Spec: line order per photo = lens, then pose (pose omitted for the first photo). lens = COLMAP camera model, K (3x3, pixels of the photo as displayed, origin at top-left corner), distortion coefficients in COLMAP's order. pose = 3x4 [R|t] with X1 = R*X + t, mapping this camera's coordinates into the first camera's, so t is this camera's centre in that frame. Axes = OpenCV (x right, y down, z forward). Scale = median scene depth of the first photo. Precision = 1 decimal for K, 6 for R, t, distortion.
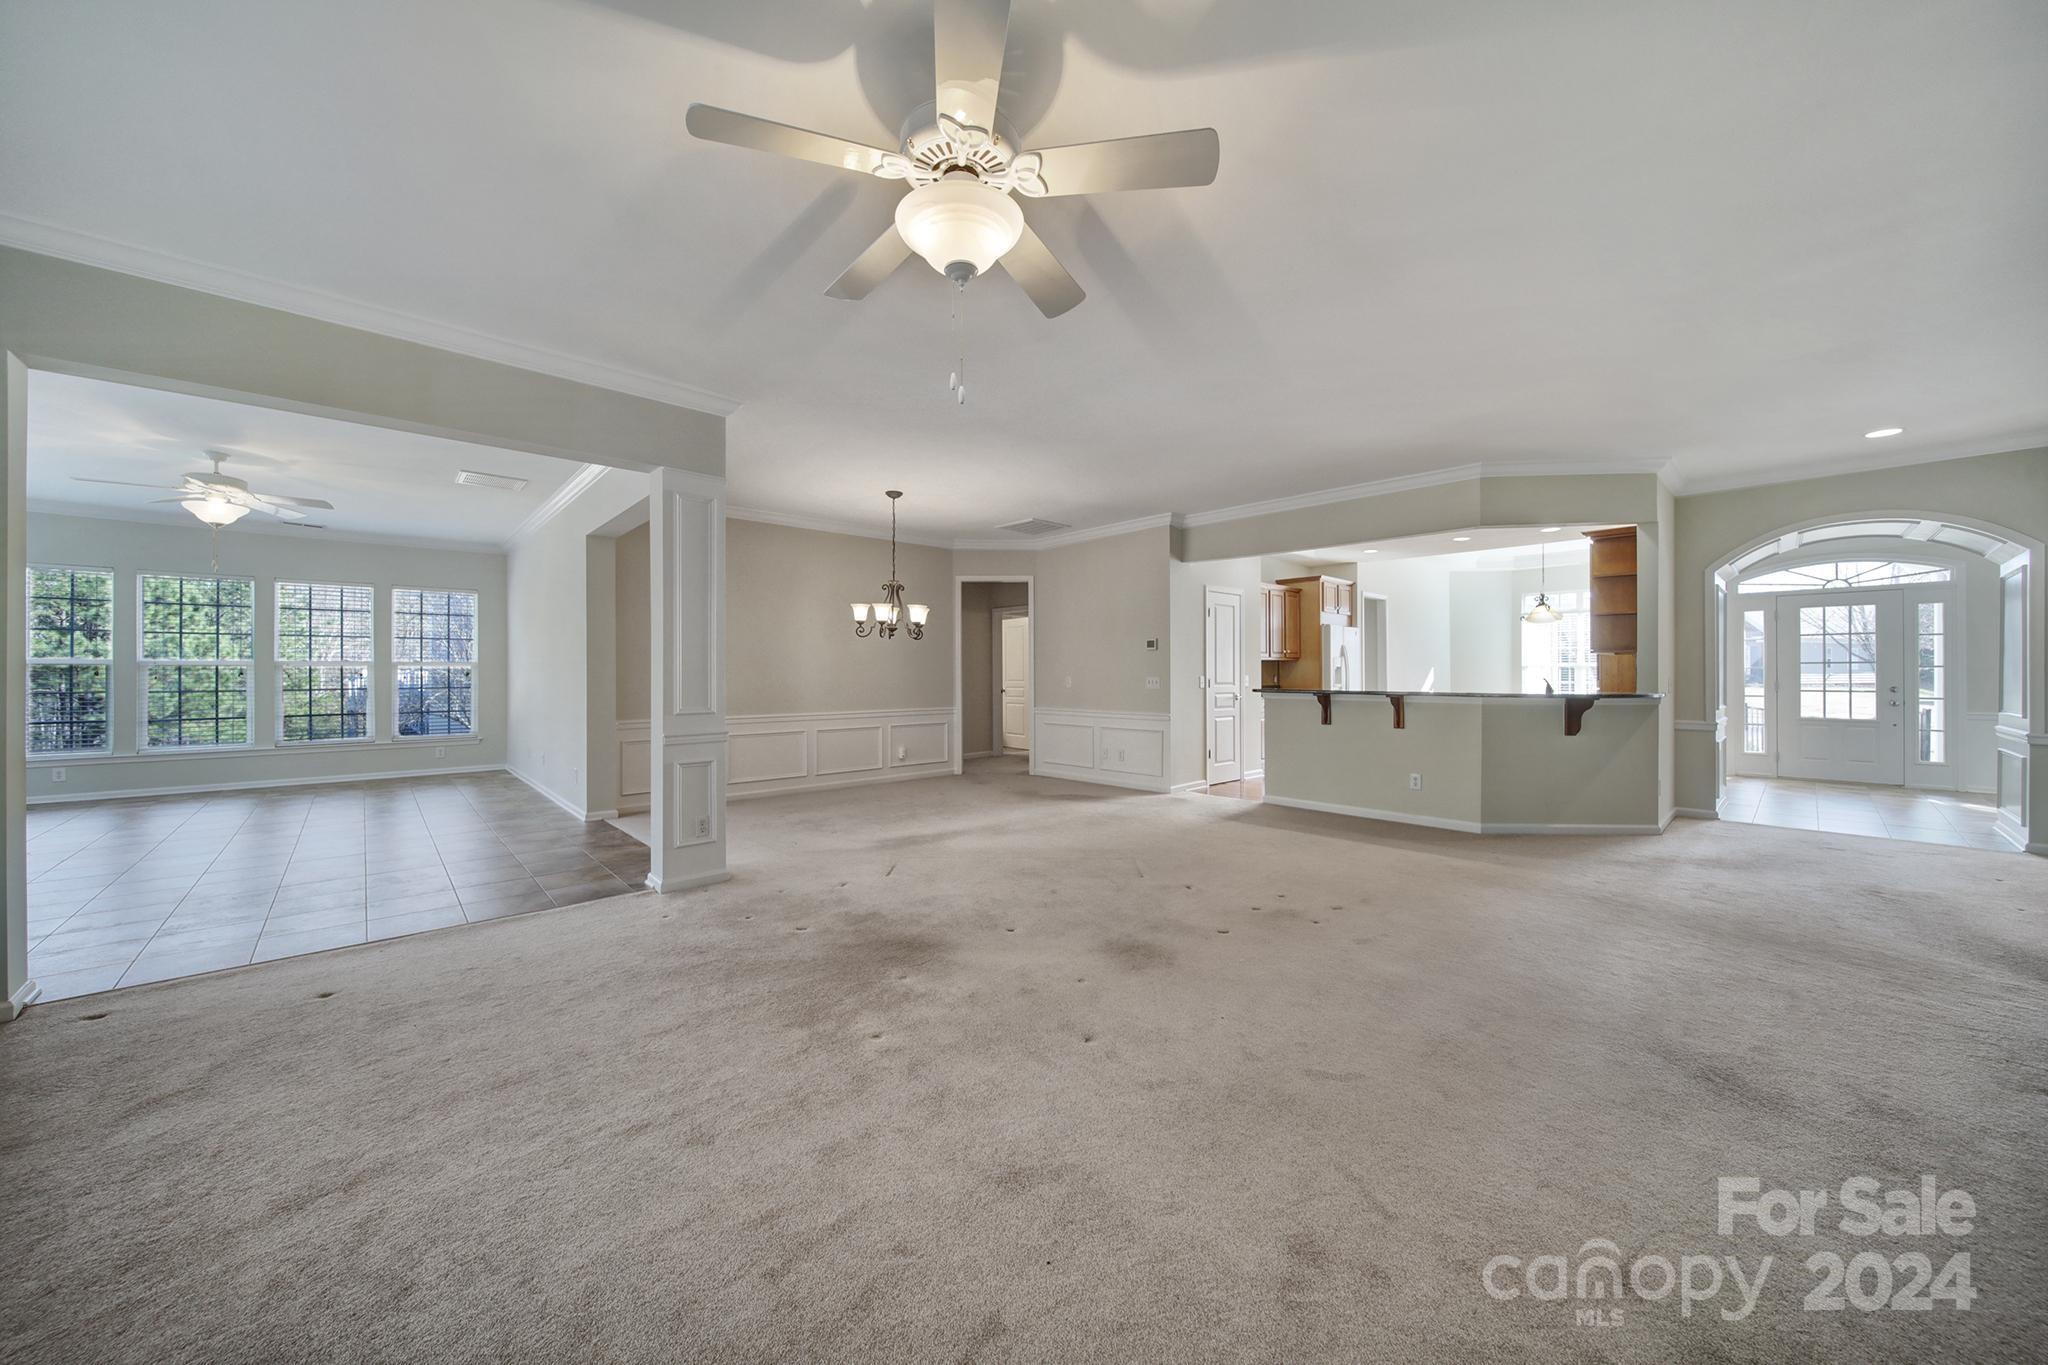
lens RADIAL K [[720.1, 0, 1027.0], [0, 720.1, 678.5], [0, 0, 1]] dist [-0.001718, -0.000181]
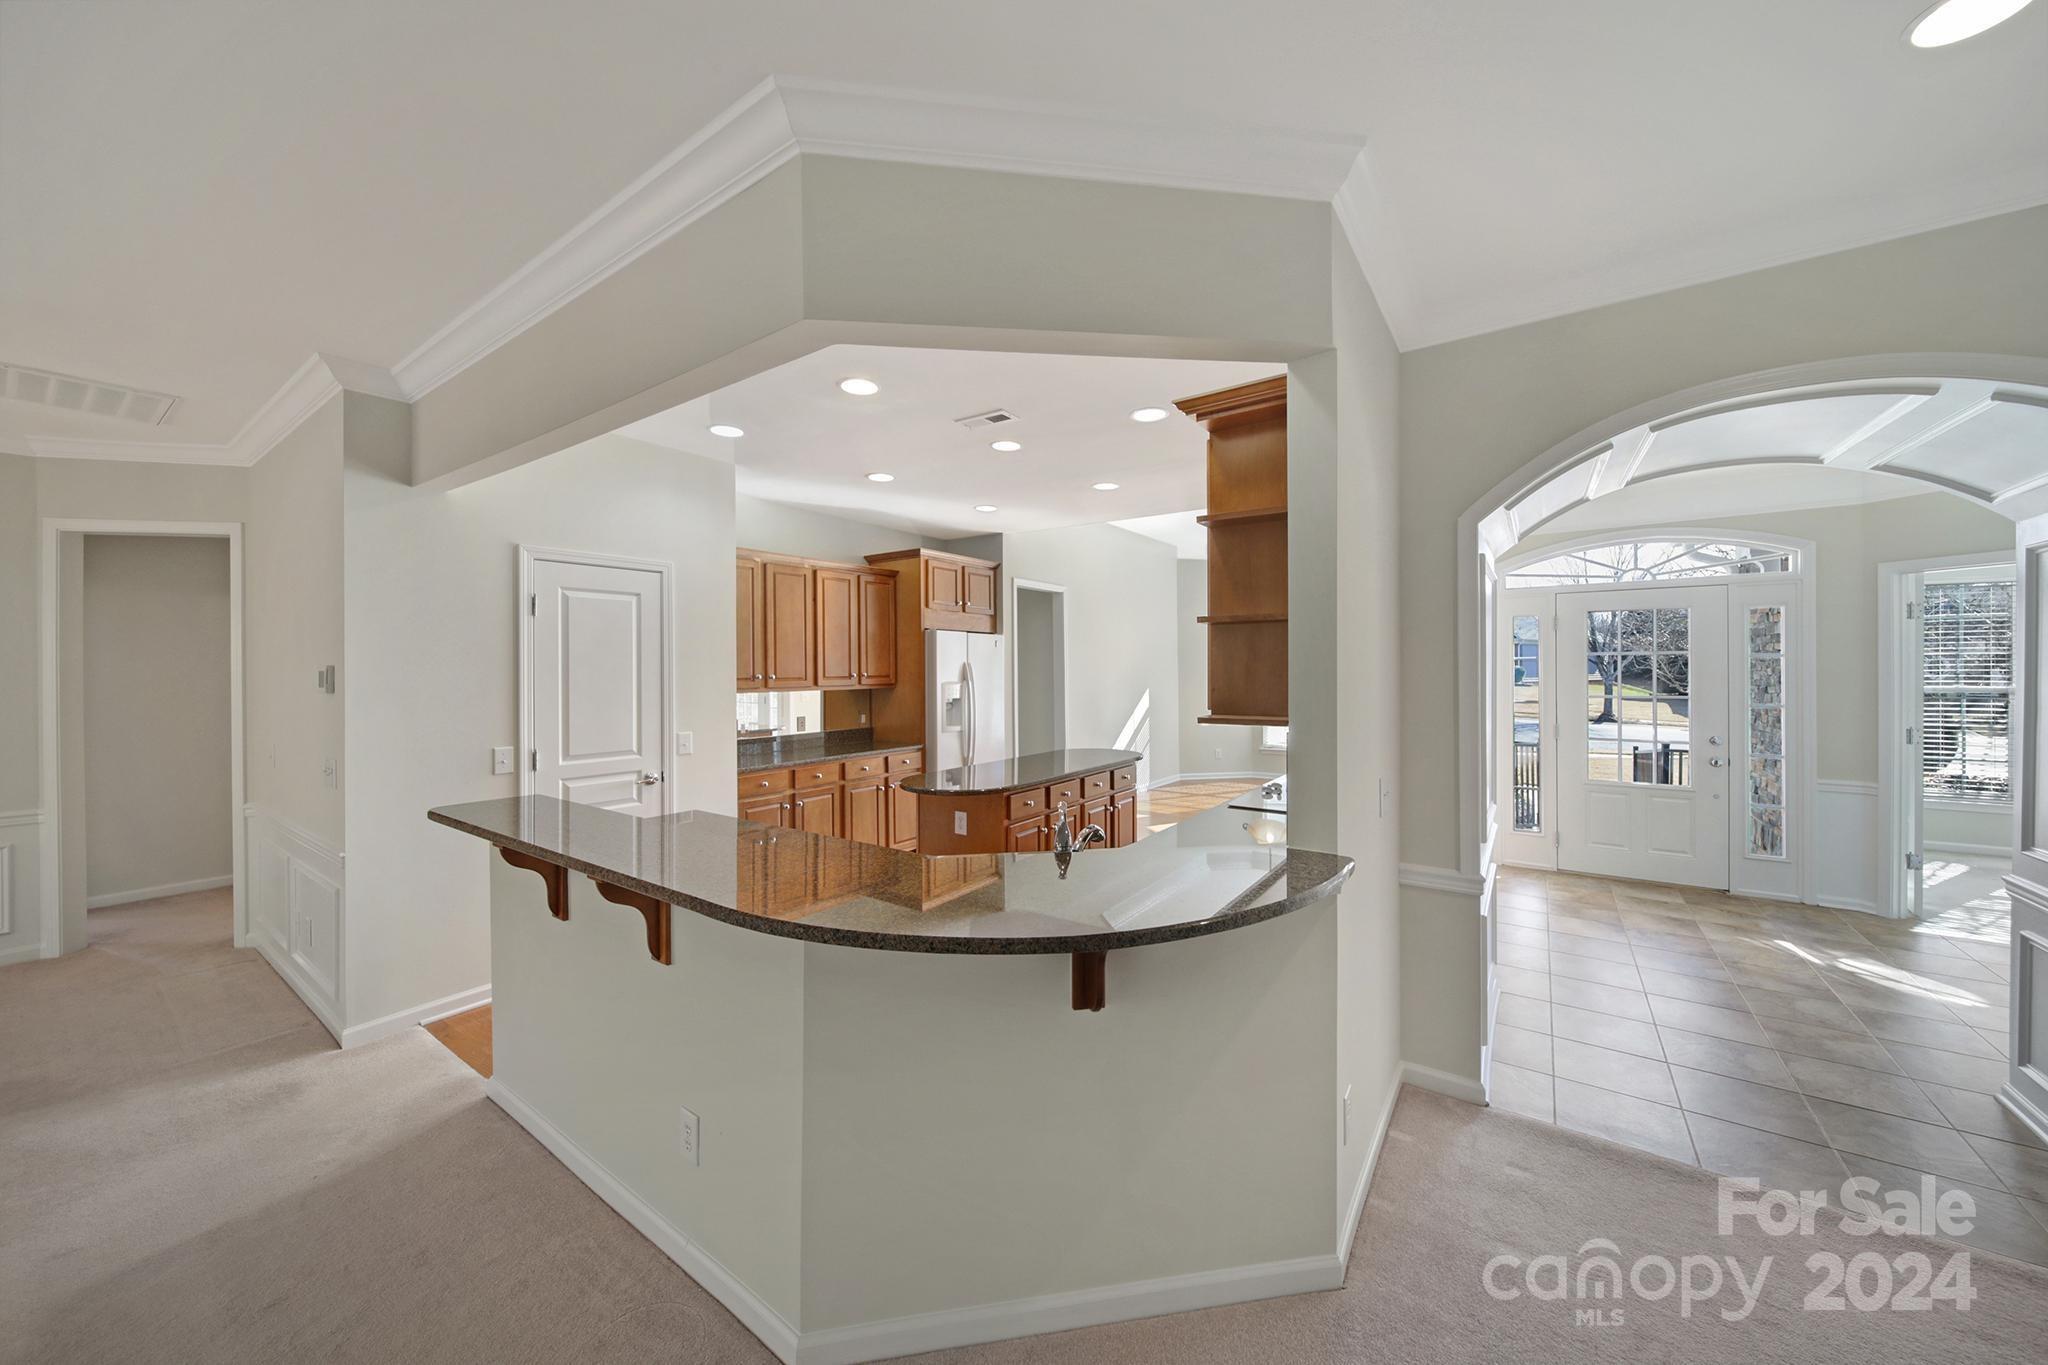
lens RADIAL K [[720.1, 0, 1022.7], [0, 720.1, 668.4], [0, 0, 1]] dist [-0.001718, -0.000181]
pose [[0.980244, -0.003186, 0.197766, 0.372302], [0.004731, 0.999962, -0.007340, -0.037451], [-0.197735, 0.008131, 0.980222, 0.390824]]
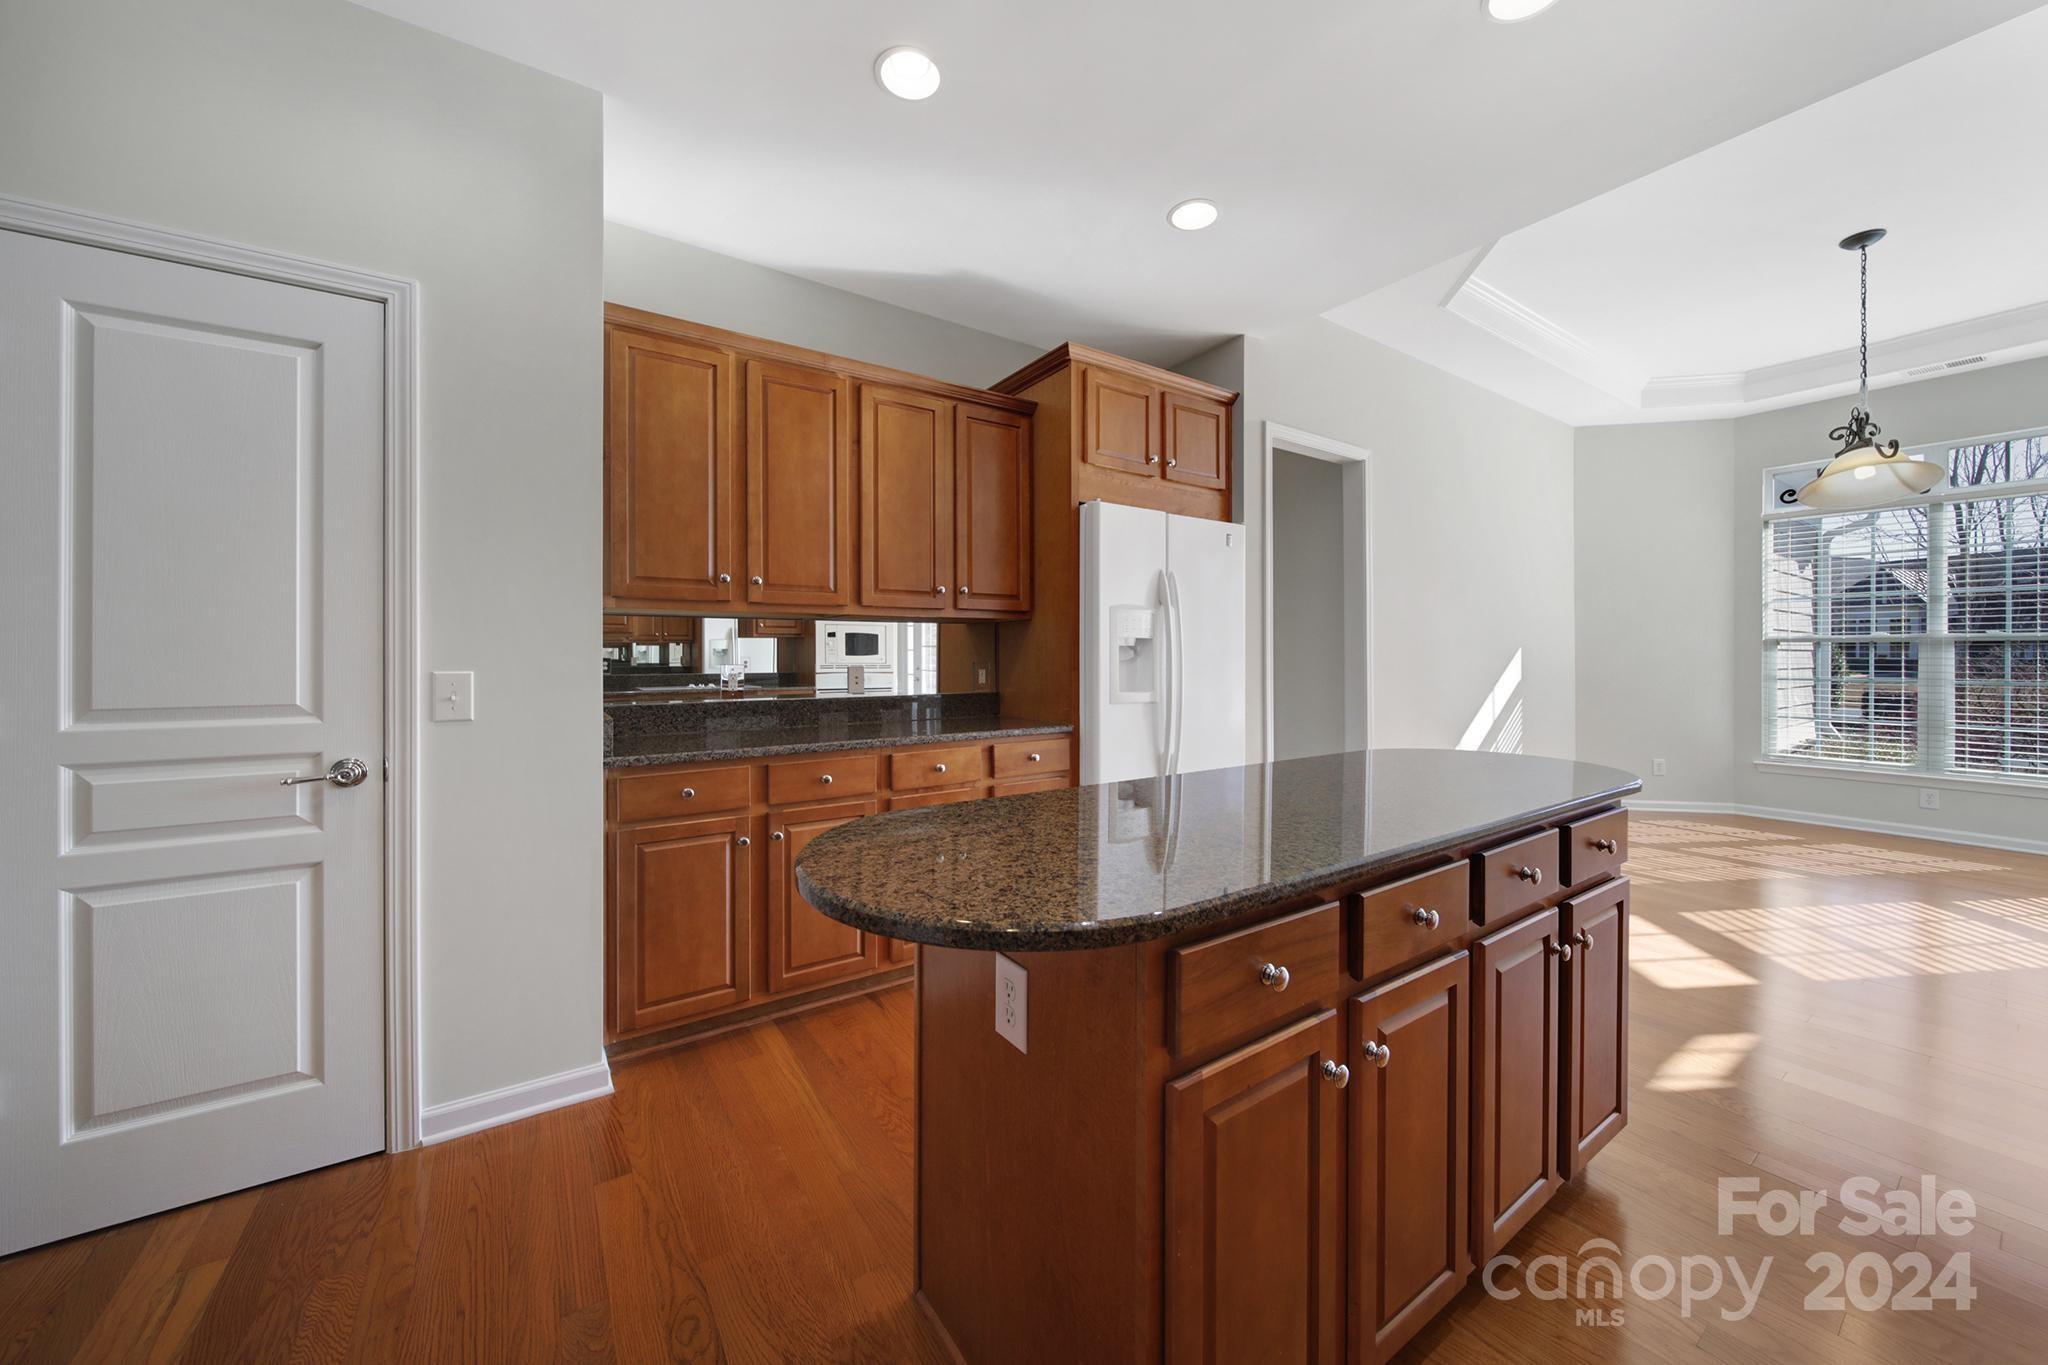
lens RADIAL K [[720.1, 0, 1024.4], [0, 720.1, 655.4], [0, 0, 1]] dist [-0.001718, -0.000181]
pose [[0.986526, -0.001105, -0.163599, 0.439794], [-0.000459, 0.999955, -0.009520, -0.005630], [0.163602, 0.009467, 0.986481, 0.689809]]
